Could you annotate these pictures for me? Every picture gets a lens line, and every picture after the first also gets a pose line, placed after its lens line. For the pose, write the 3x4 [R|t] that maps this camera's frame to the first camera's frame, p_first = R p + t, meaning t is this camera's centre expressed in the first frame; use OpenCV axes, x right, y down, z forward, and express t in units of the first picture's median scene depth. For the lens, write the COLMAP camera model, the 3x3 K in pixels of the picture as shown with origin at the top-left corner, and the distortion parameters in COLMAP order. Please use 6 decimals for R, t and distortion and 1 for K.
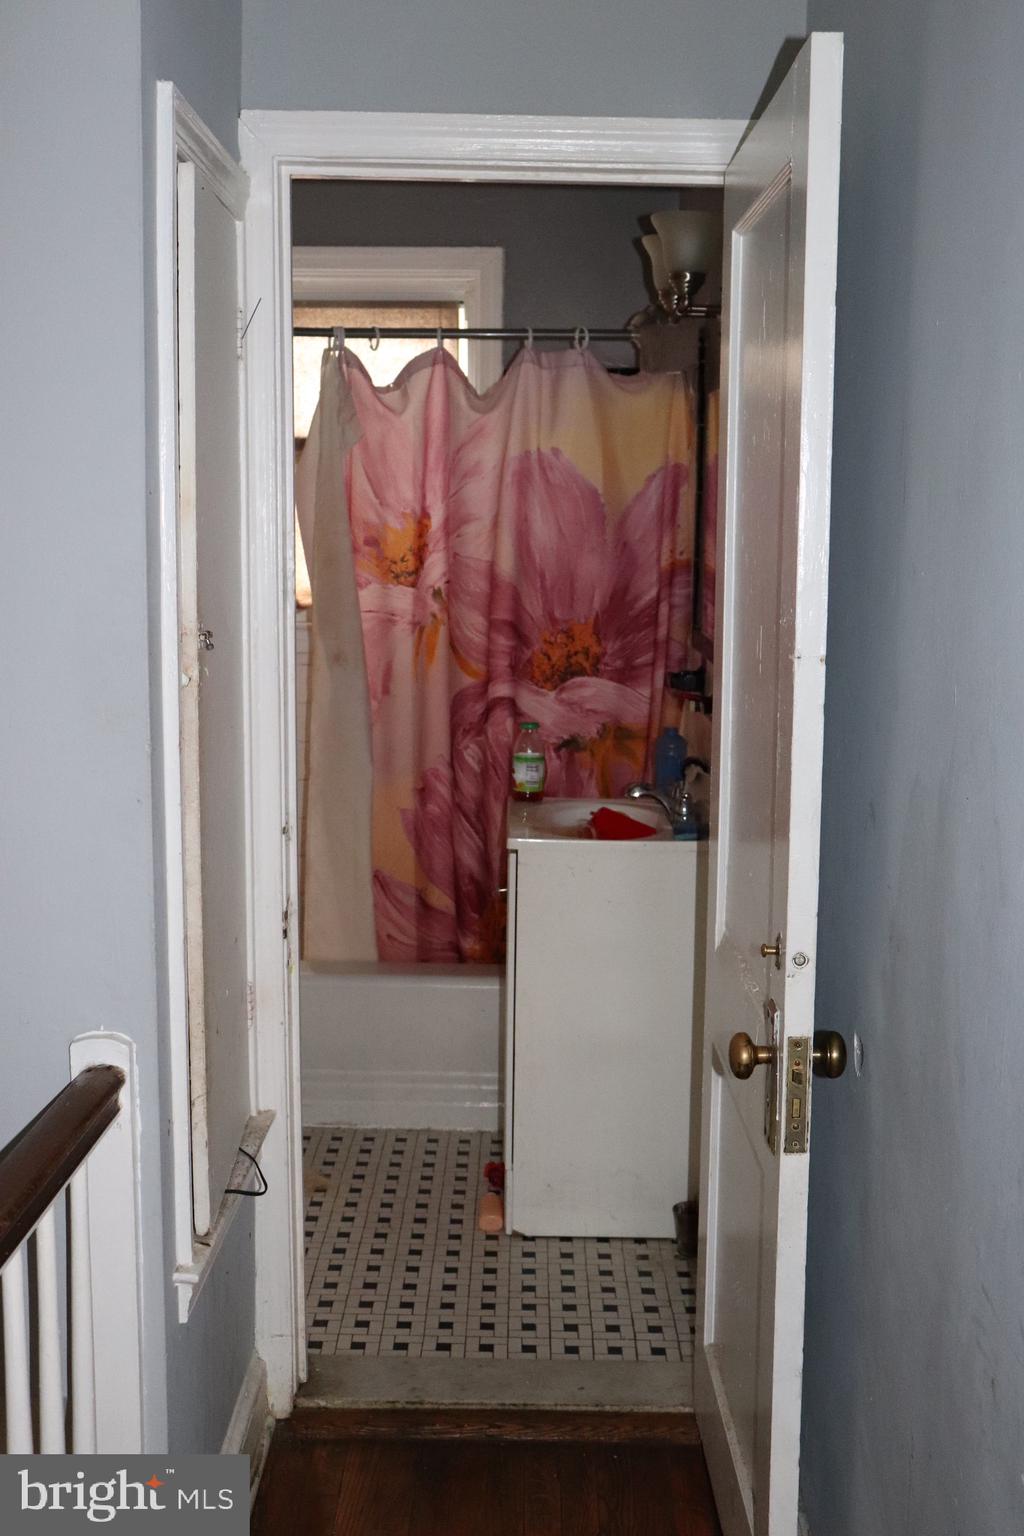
lens RADIAL K [[1646.4, 0, 512.0], [0, 1646.4, 768.0], [0, 0, 1]] dist [-0.104562, 0.229790]
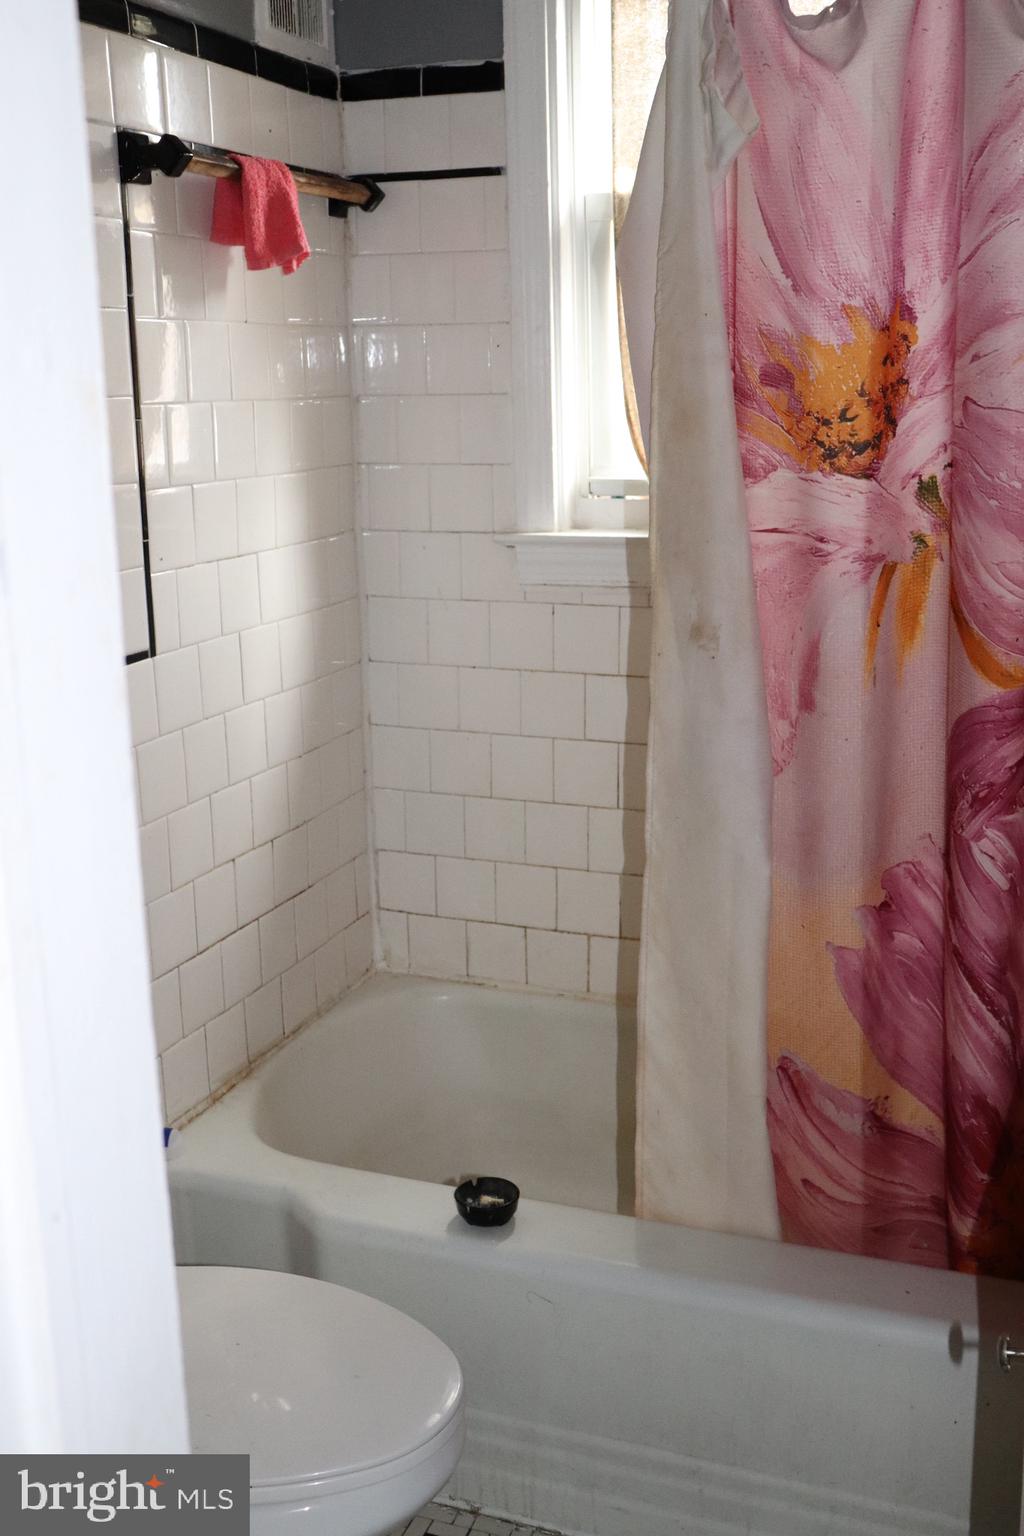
lens RADIAL K [[1646.4, 0, 512.0], [0, 1646.4, 768.0], [0, 0, 1]] dist [-0.104562, 0.229790]
pose [[0.941781, 0.046457, -0.333001, 0.000029], [-0.018318, 0.996027, 0.087150, -0.068029], [0.335727, -0.075976, 0.938890, 0.541923]]
